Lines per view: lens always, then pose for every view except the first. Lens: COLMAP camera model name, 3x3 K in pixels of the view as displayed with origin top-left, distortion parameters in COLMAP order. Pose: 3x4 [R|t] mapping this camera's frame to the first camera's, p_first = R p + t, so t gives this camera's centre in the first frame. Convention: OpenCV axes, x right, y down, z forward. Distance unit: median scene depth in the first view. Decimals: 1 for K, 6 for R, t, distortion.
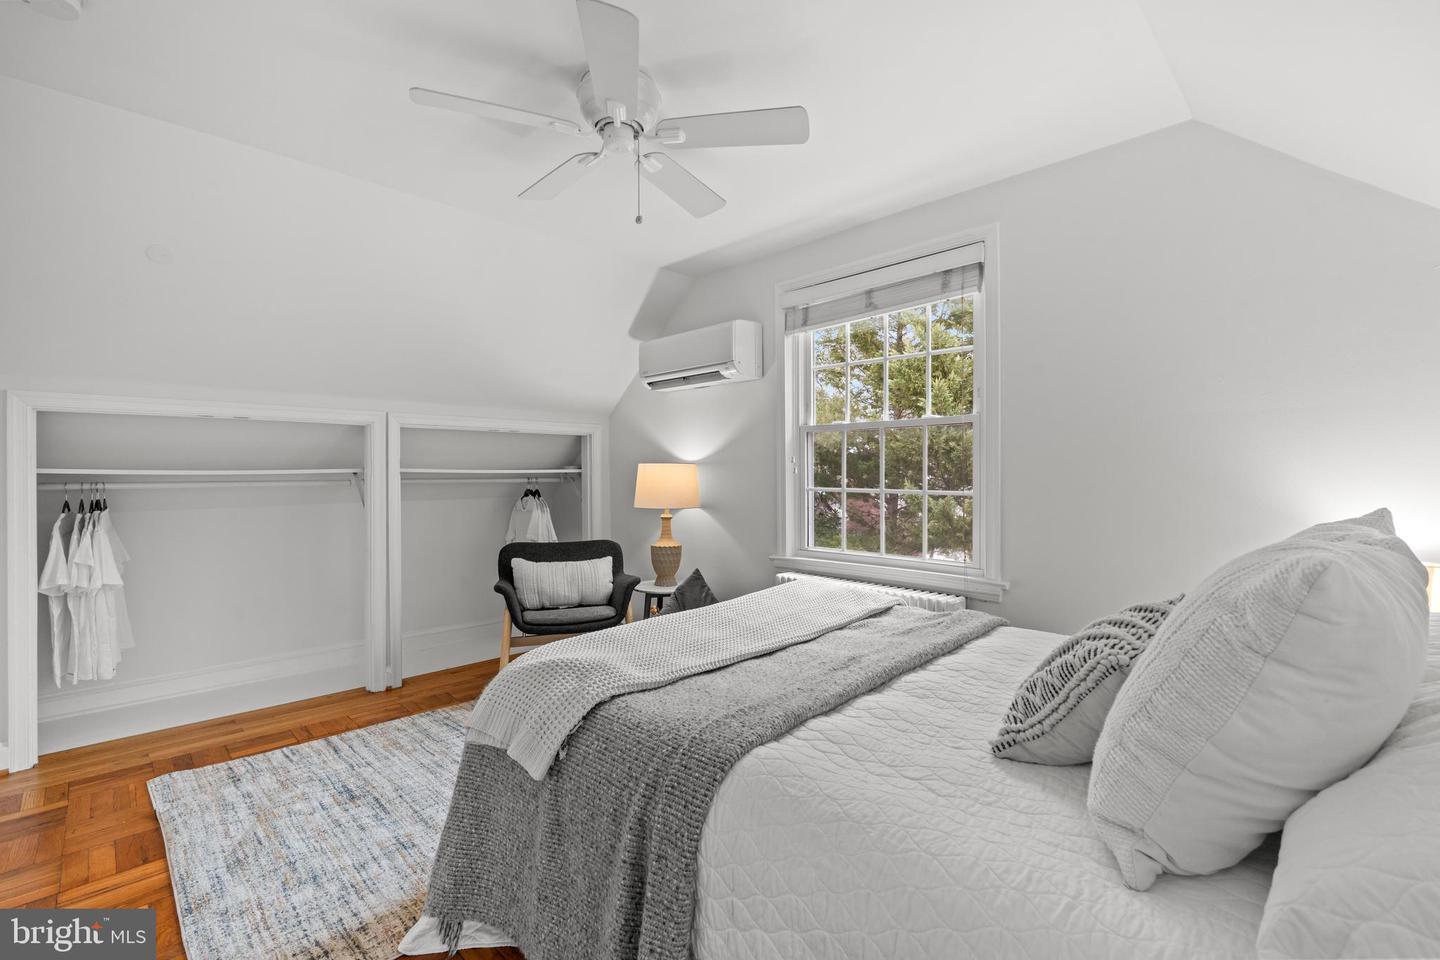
lens RADIAL K [[632.6, 0, 714.9], [0, 632.6, 475.8], [0, 0, 1]] dist [-0.006330, 0.001104]
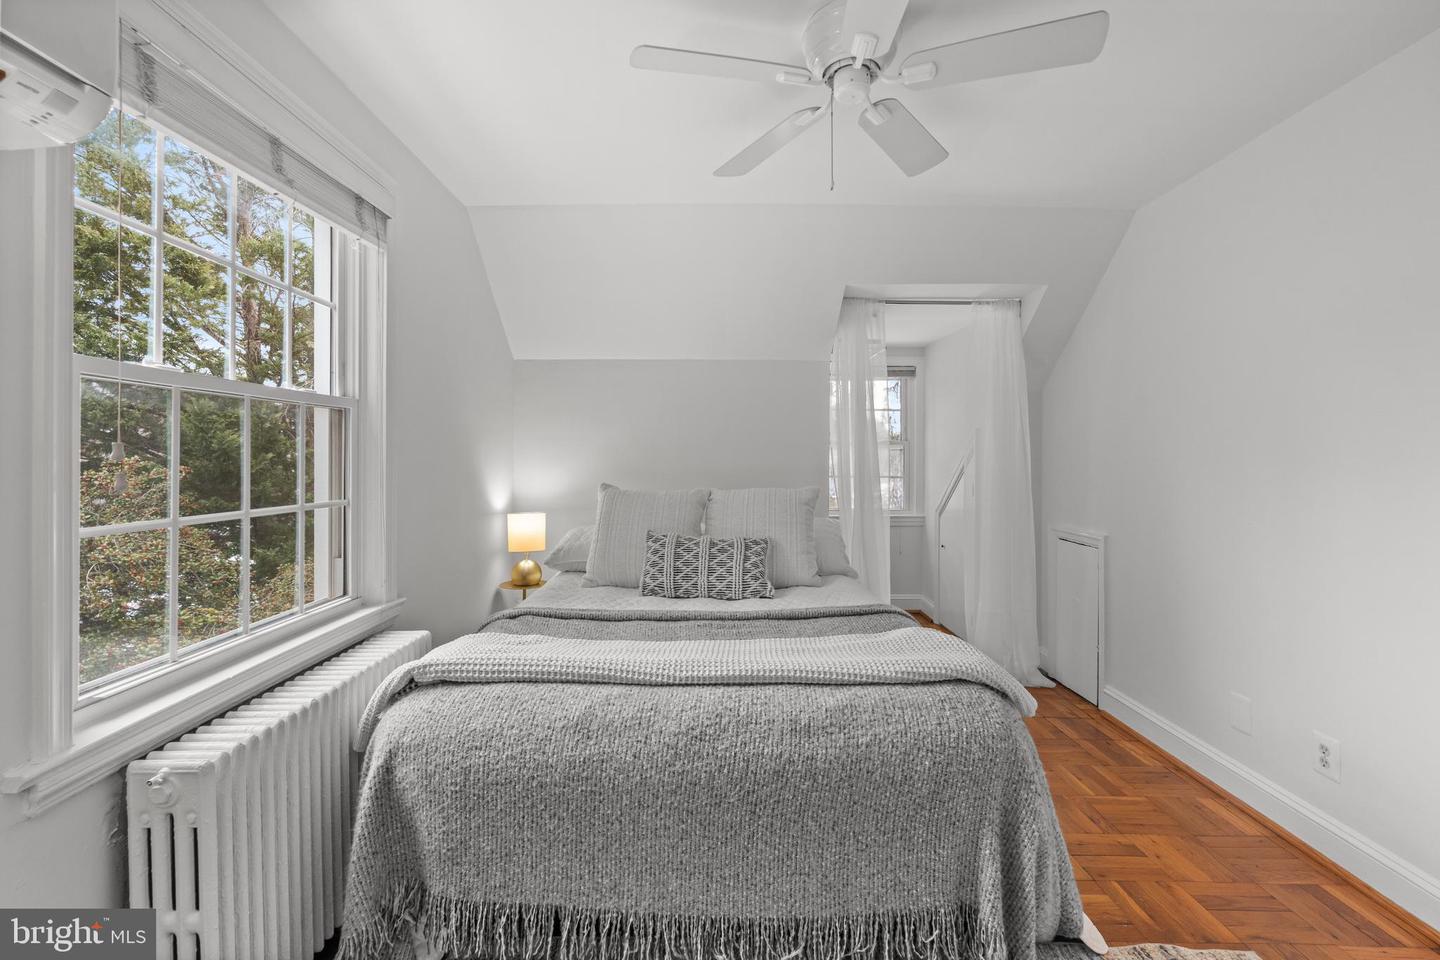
lens RADIAL K [[632.6, 0, 722.7], [0, 632.6, 450.7], [0, 0, 1]] dist [-0.006330, 0.001104]
pose [[-0.723211, 0.006584, 0.690596, -0.387003], [0.006182, 0.999976, -0.003060, -0.024132], [-0.690600, 0.002057, -0.723234, 1.091092]]
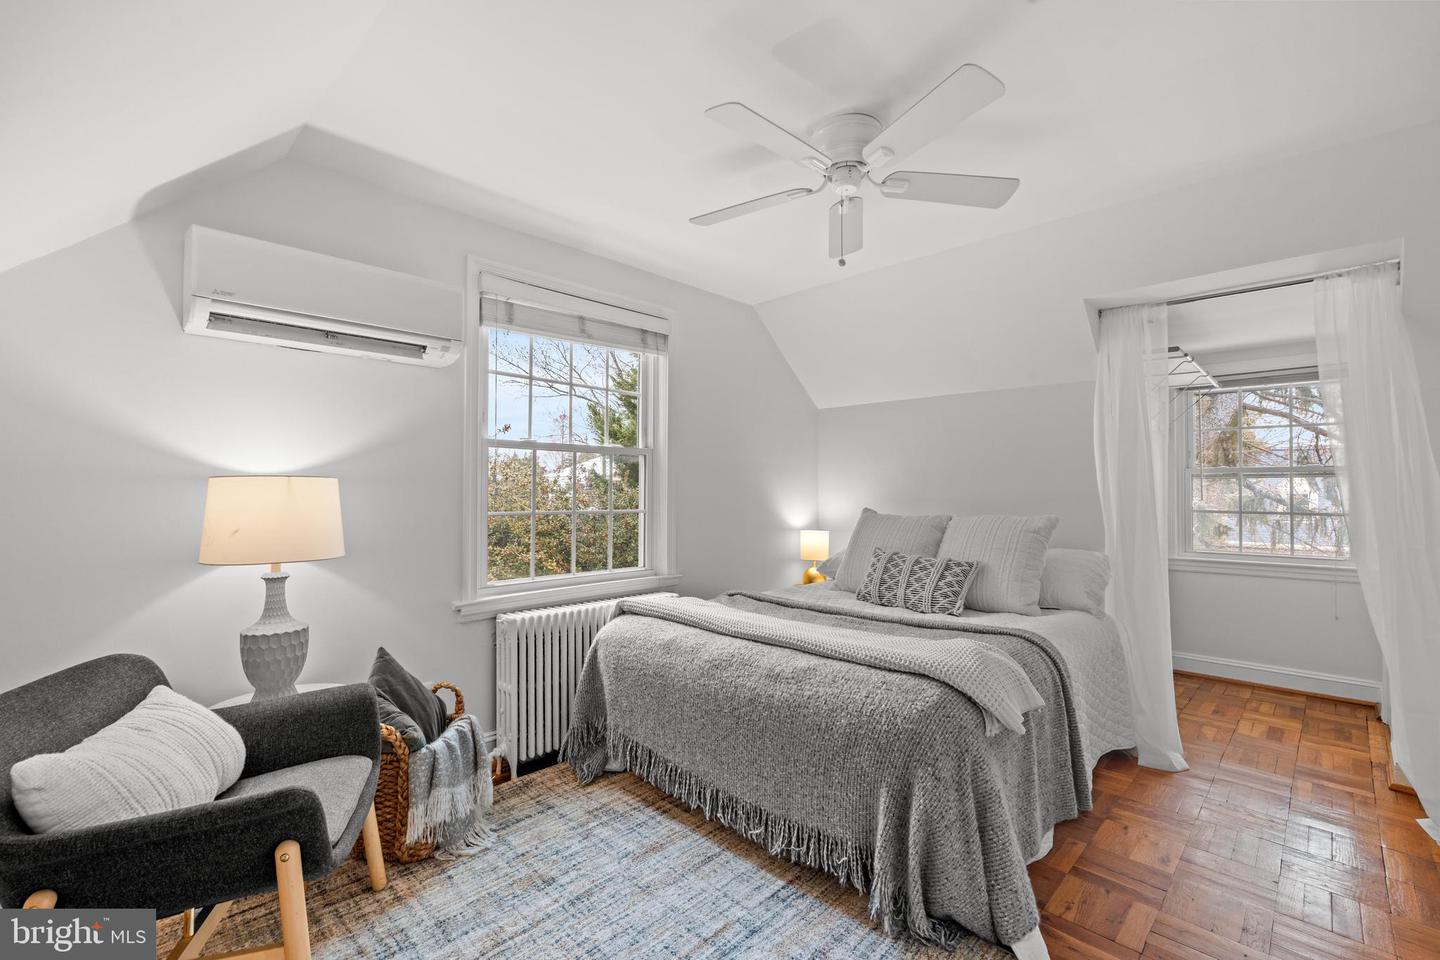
lens RADIAL K [[632.6, 0, 733.2], [0, 632.6, 476.9], [0, 0, 1]] dist [-0.006330, 0.001104]
pose [[-0.038760, 0.025103, 0.998933, -0.759456], [0.007147, 0.999666, -0.024844, -0.006120], [-0.999223, 0.006176, -0.038927, 0.771827]]
